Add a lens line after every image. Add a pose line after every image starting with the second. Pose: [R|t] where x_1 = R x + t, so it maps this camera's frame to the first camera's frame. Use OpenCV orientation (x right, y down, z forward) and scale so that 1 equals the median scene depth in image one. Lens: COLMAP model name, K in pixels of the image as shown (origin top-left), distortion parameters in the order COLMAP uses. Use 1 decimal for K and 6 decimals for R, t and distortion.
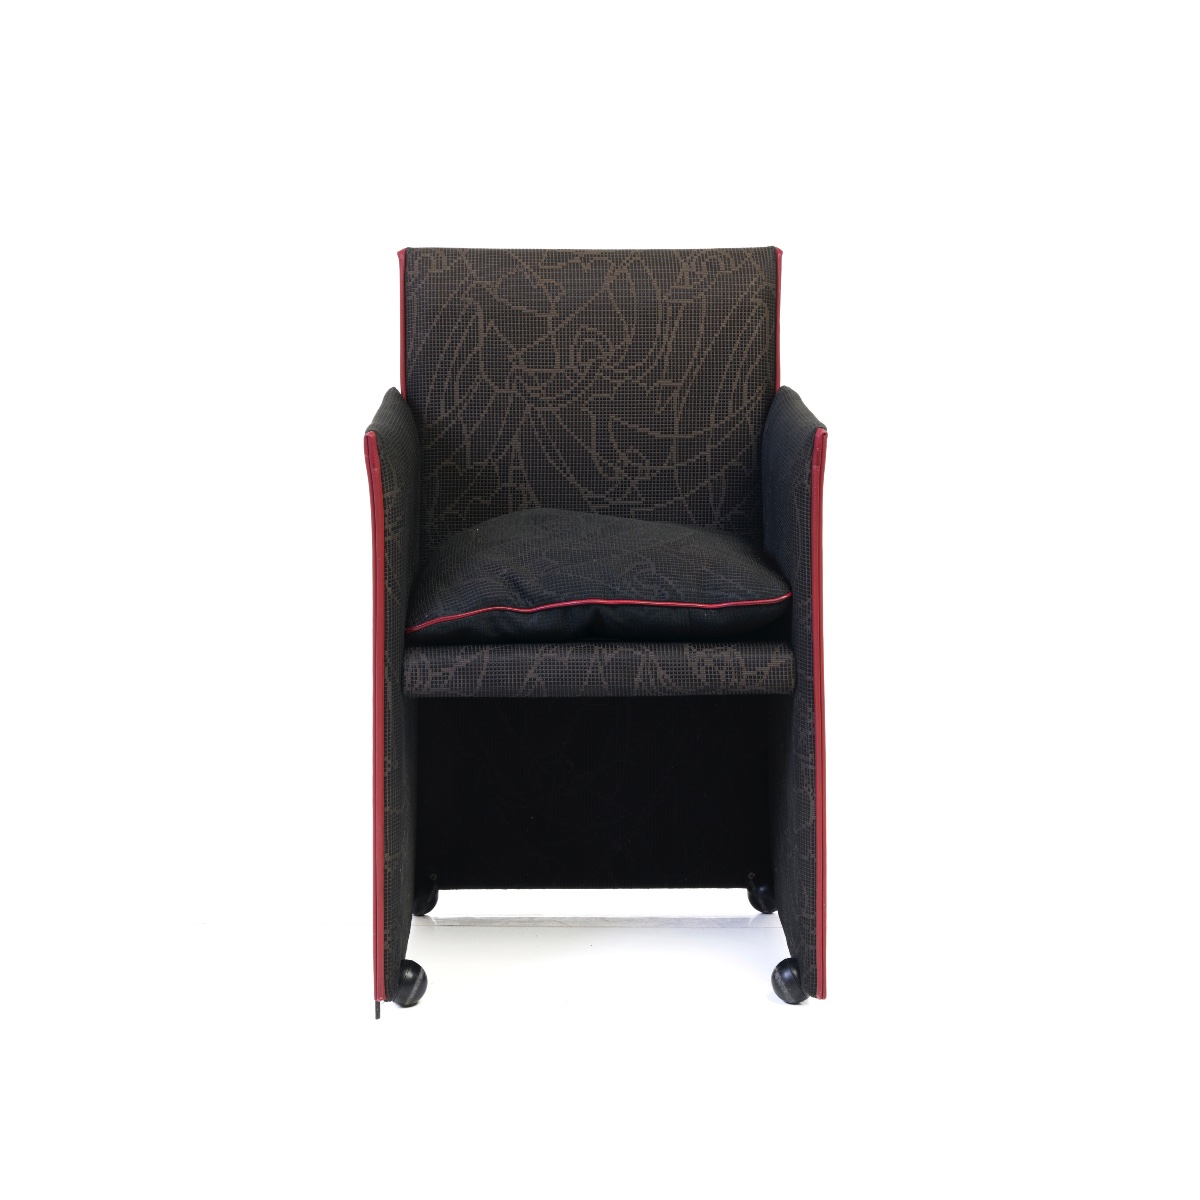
lens RADIAL K [[3336.7, 0, 600.6], [0, 3336.7, 608.3], [0, 0, 1]] dist [0.277607, 0.000000]
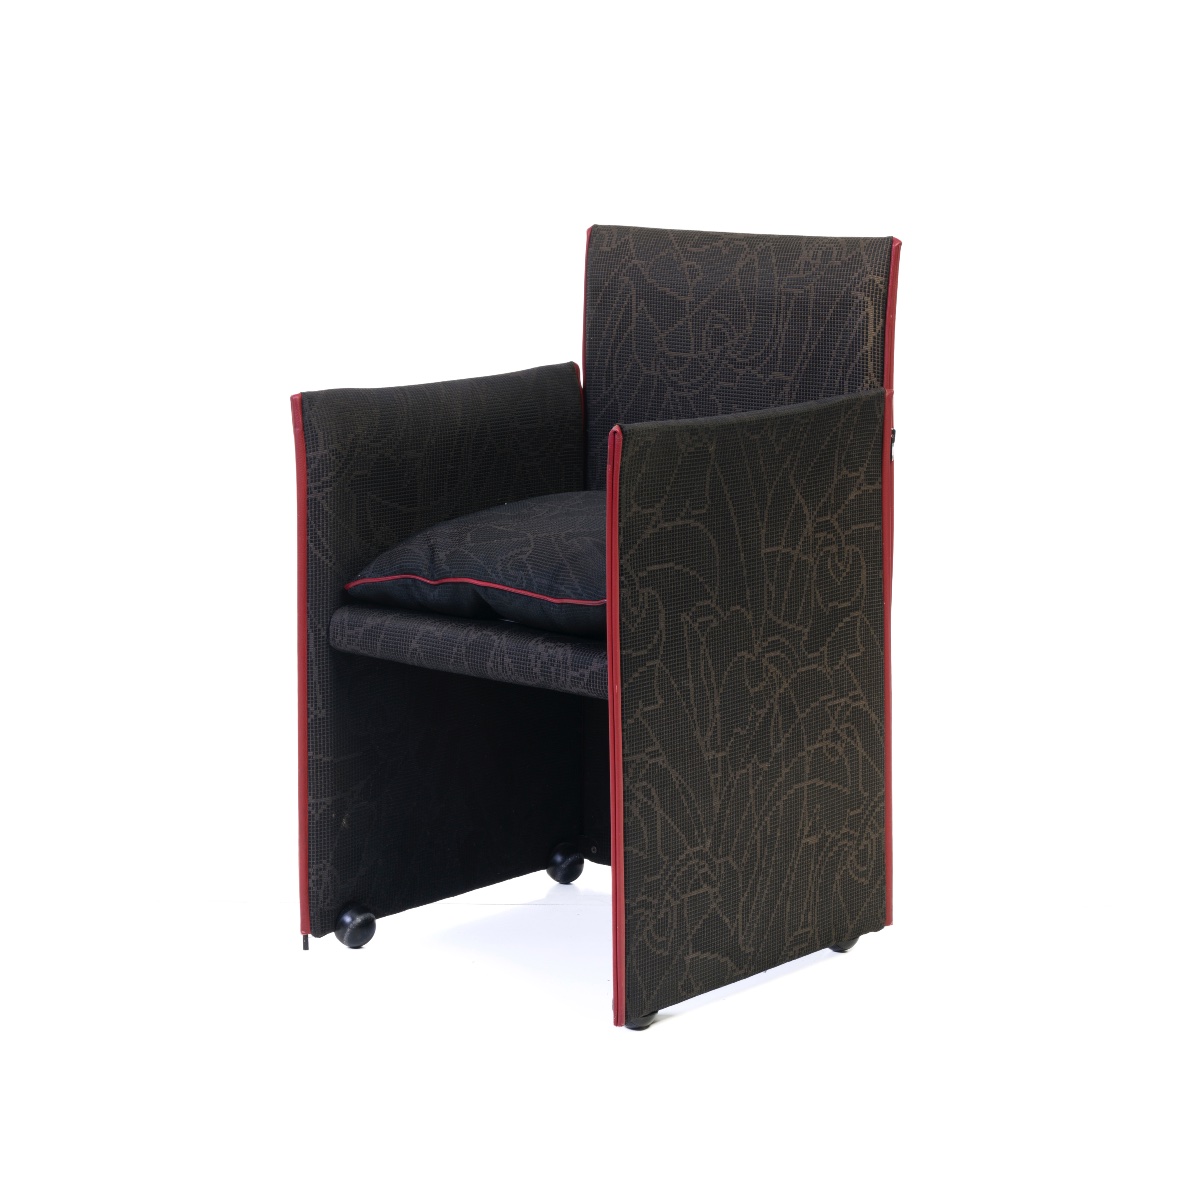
lens RADIAL K [[3336.7, 0, 602.0], [0, 3336.7, 586.7], [0, 0, 1]] dist [0.277607, 0.000000]
pose [[0.656164, 0.114862, -0.745825, 0.709026], [-0.112474, 0.992194, 0.053852, -0.053994], [0.746189, 0.048551, 0.663961, 0.336973]]
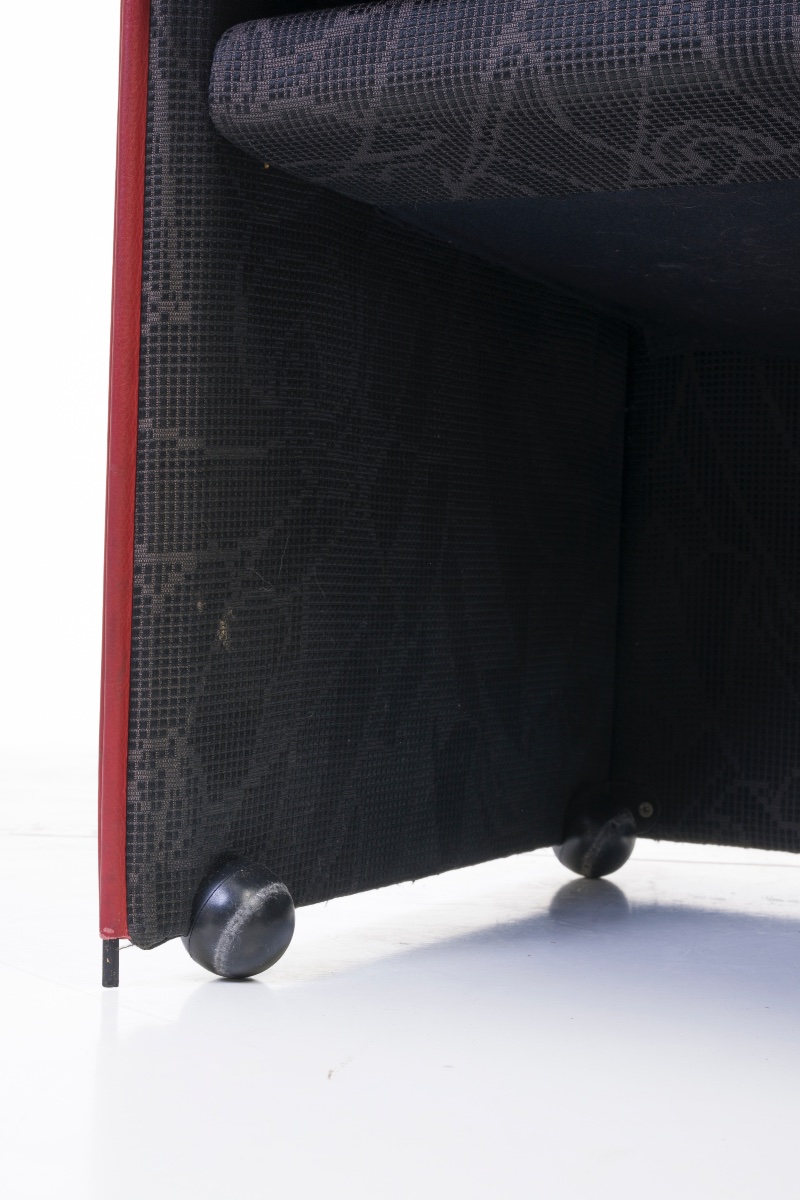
lens RADIAL K [[2135.5, 0, 397.4], [0, 2135.5, 610.9], [0, 0, 1]] dist [0.040083, 0.000000]
pose [[0.793814, 0.019162, -0.607858, 0.097131], [-0.114564, 0.986321, -0.118519, 0.097259], [0.597272, 0.163720, 0.785151, 0.760866]]
